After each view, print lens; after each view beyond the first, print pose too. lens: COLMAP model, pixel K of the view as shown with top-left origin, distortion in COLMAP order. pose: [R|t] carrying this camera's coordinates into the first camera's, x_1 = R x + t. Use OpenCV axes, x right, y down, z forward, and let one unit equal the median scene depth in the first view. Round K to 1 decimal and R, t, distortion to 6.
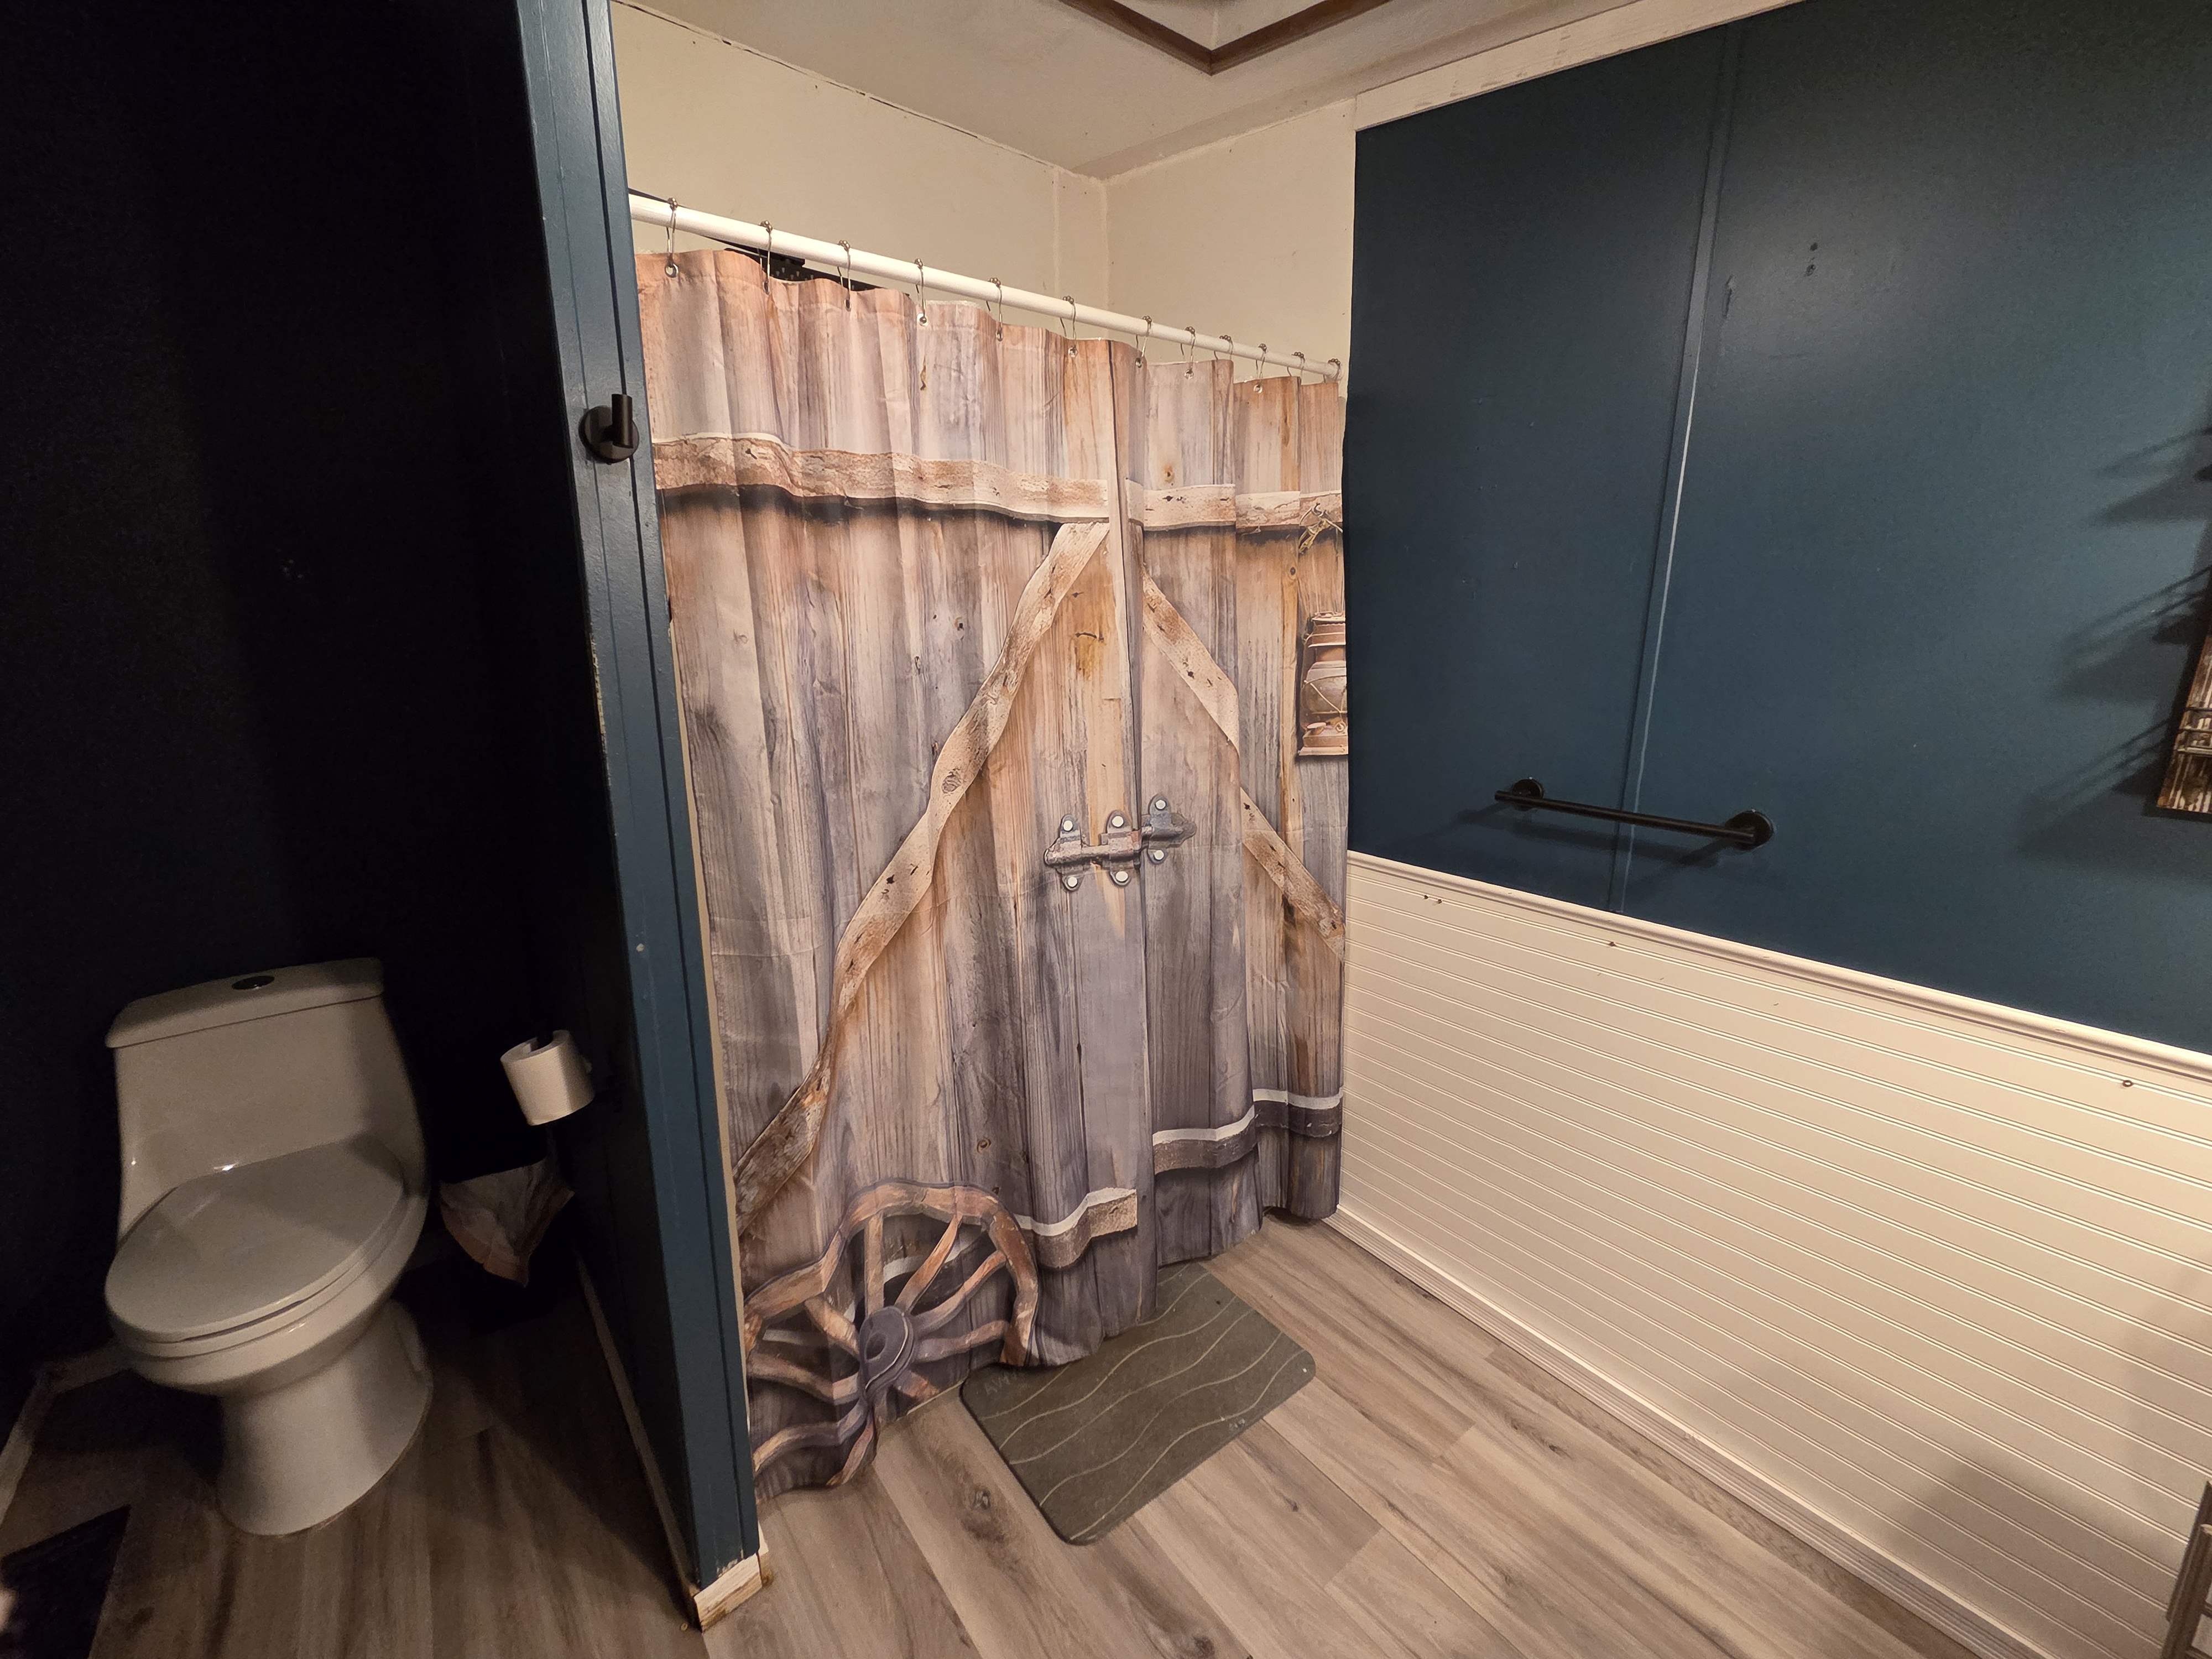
lens RADIAL K [[902.2, 0, 1100.2], [0, 902.2, 823.9], [0, 0, 1]] dist [0.002538, -0.000231]
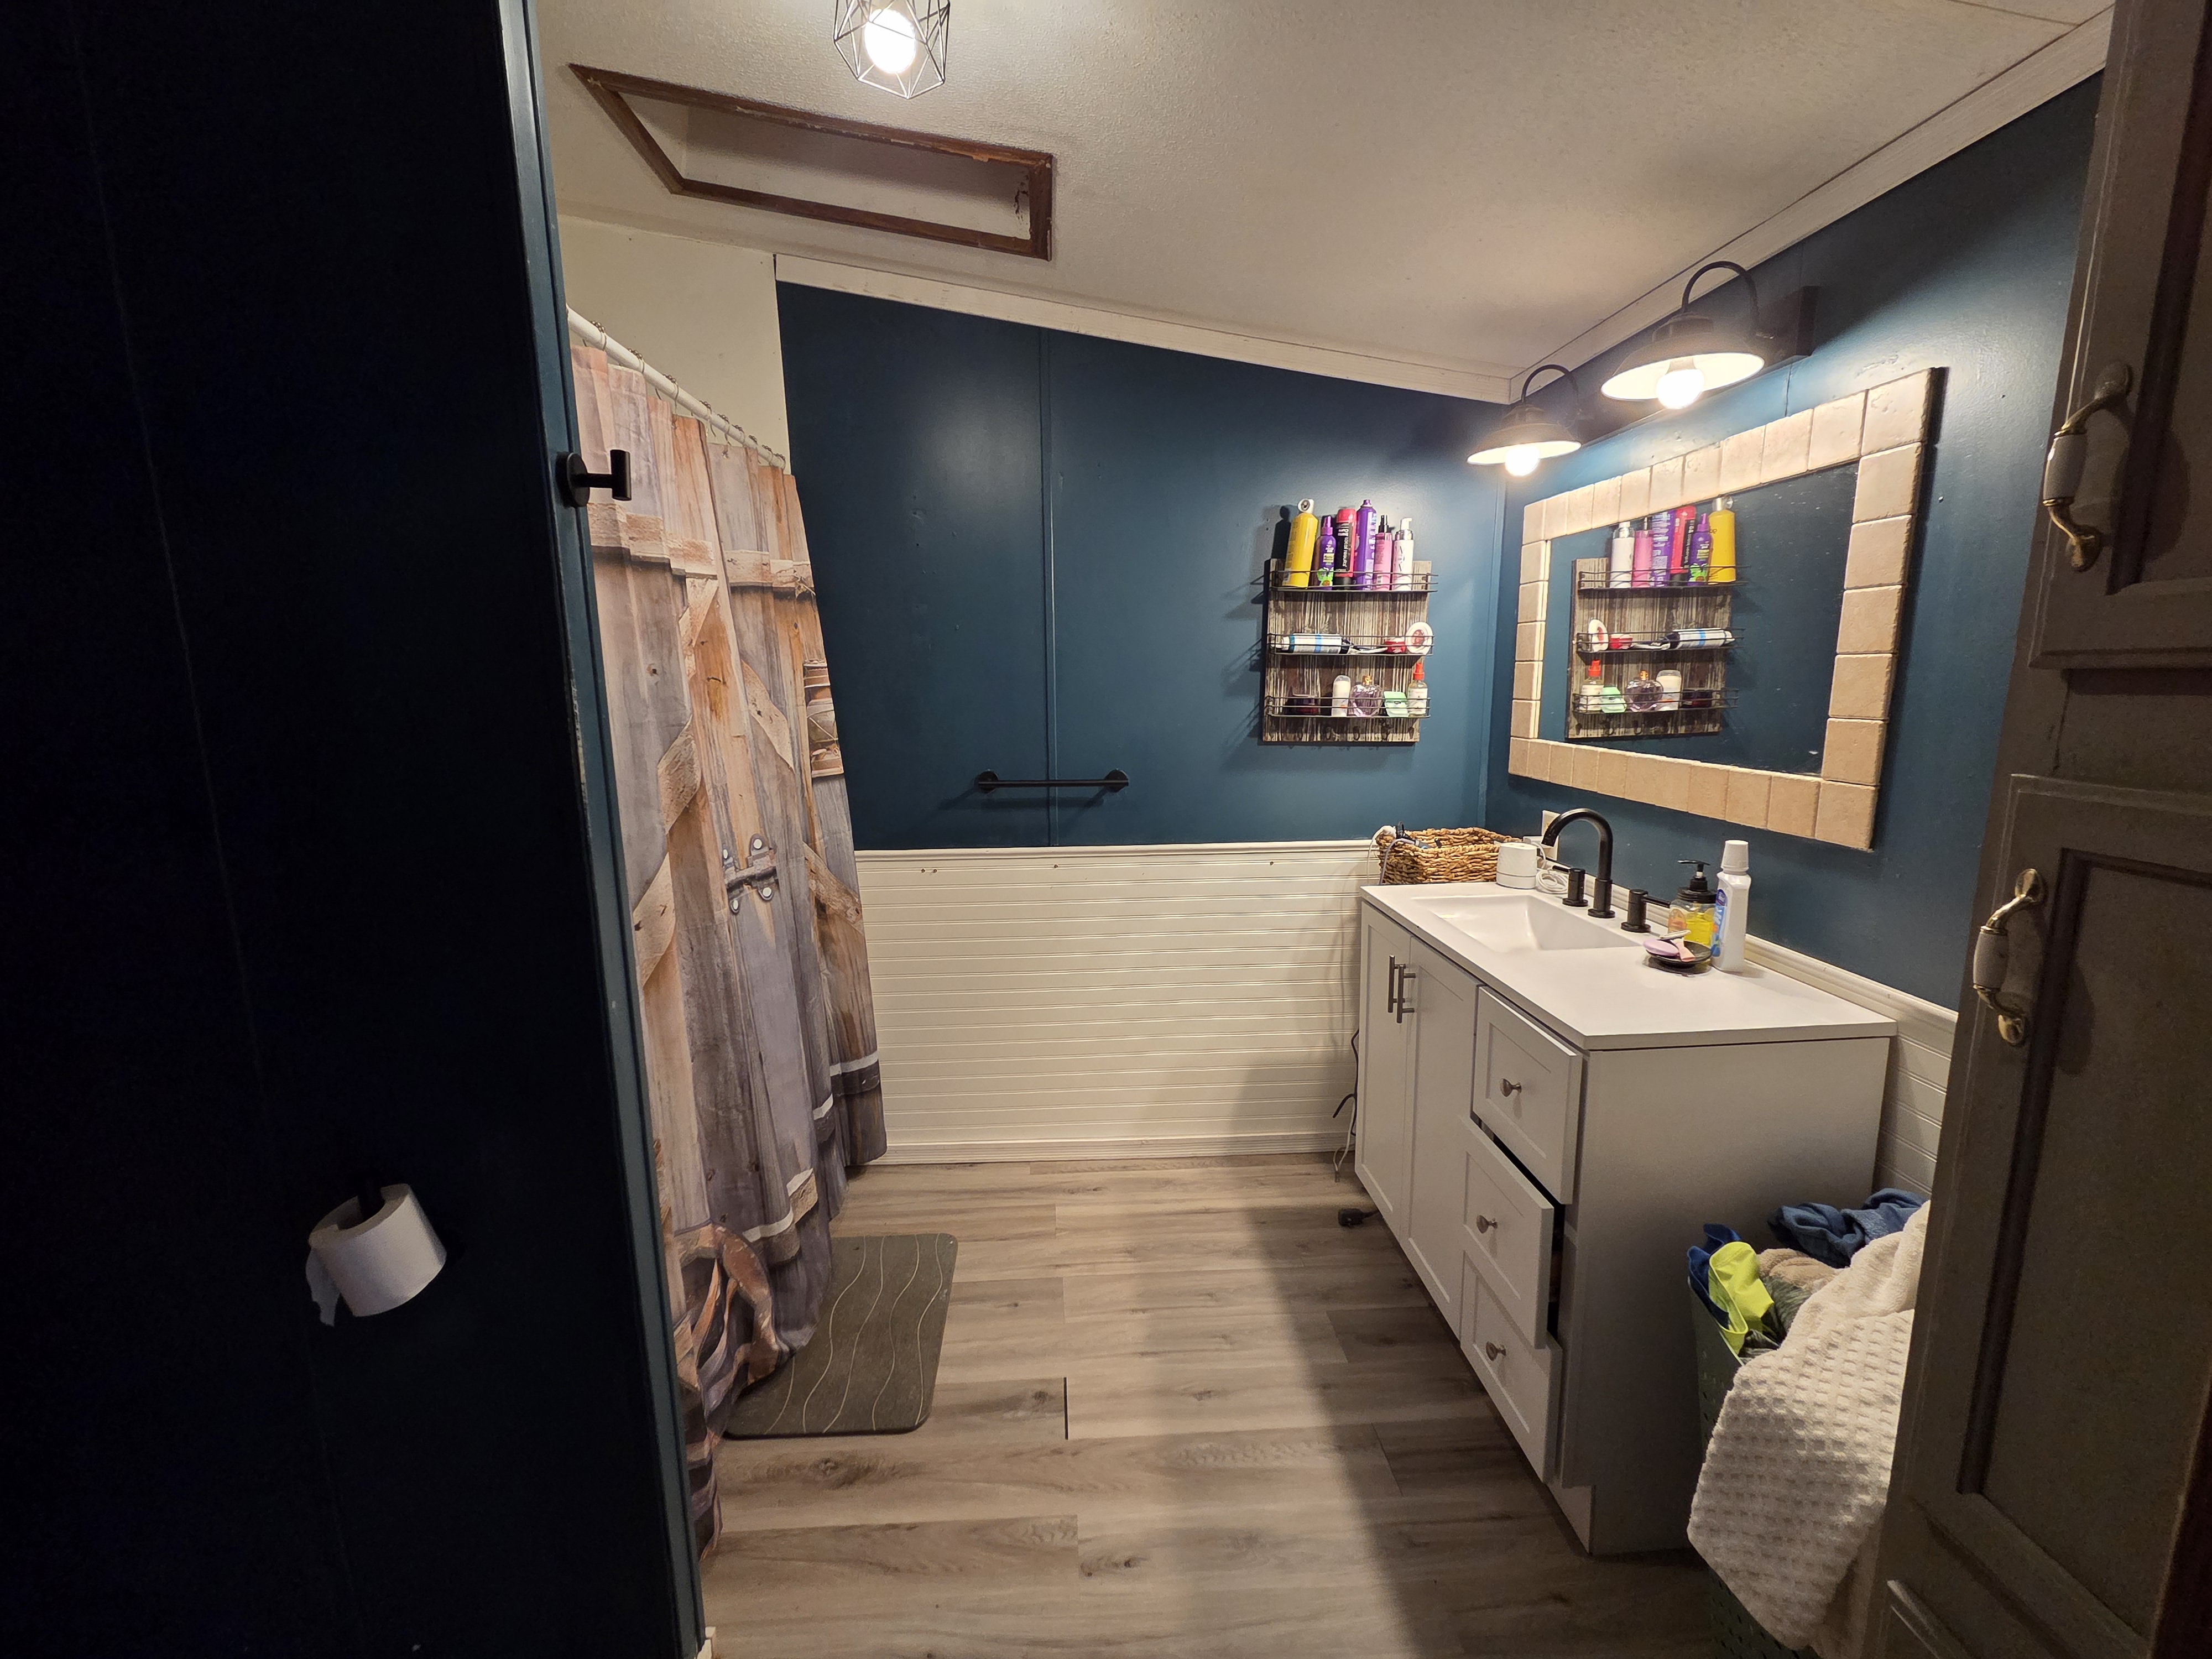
lens RADIAL K [[902.2, 0, 1100.2], [0, 902.2, 823.9], [0, 0, 1]] dist [0.002538, -0.000231]
pose [[0.566309, -0.148242, 0.810752, -0.653782], [0.191174, 0.980490, 0.045743, 0.003041], [-0.801715, 0.129090, 0.583600, 0.003508]]
